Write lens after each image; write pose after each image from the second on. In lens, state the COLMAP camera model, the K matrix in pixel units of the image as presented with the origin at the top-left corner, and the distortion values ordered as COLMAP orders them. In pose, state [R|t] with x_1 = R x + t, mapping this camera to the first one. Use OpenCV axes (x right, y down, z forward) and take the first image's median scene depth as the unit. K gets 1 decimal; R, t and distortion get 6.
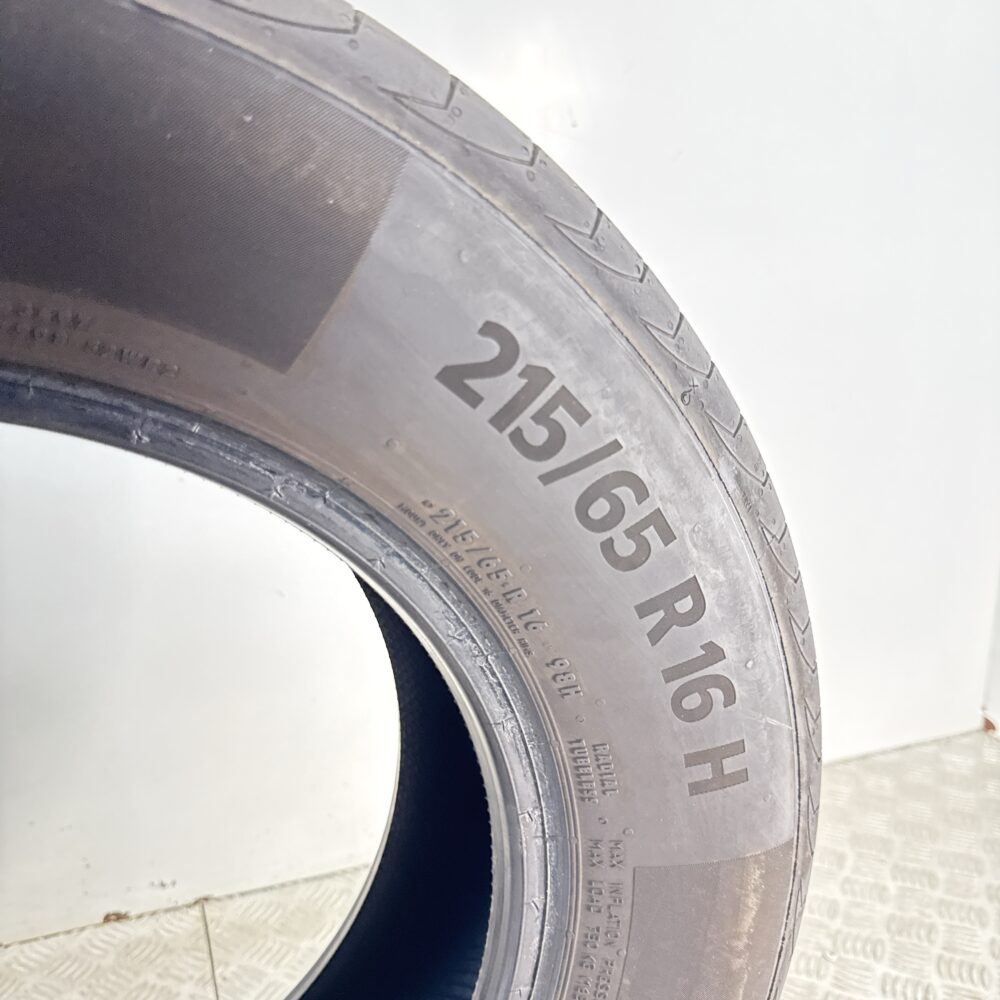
lens RADIAL K [[978.0, 0, 493.7], [0, 978.0, 511.1], [0, 0, 1]] dist [0.153807, -0.367076]
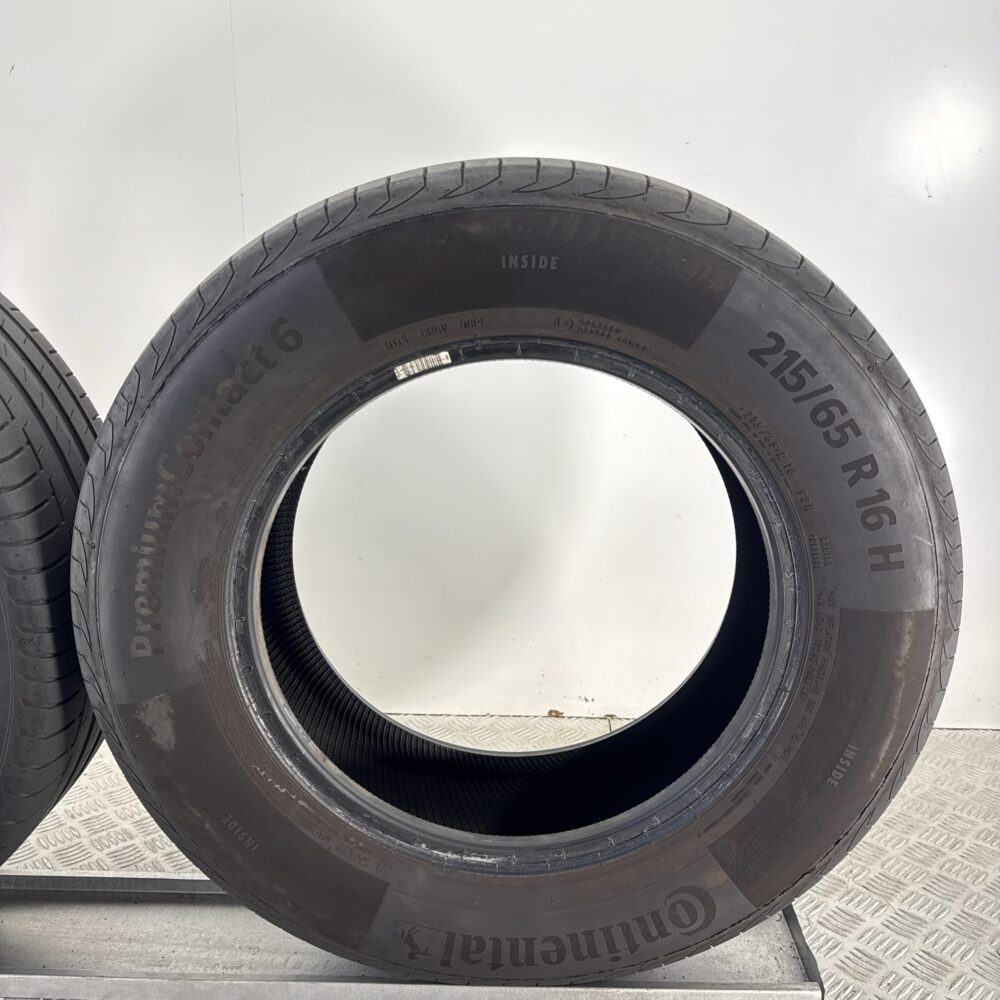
lens RADIAL K [[956.1, 0, 496.6], [0, 956.1, 514.3], [0, 0, 1]] dist [0.187647, -0.486496]
pose [[0.911650, 0.093980, -0.400077, 0.333335], [-0.099695, 0.994996, 0.006556, 0.275846], [0.398691, 0.033909, 0.916458, -1.304639]]
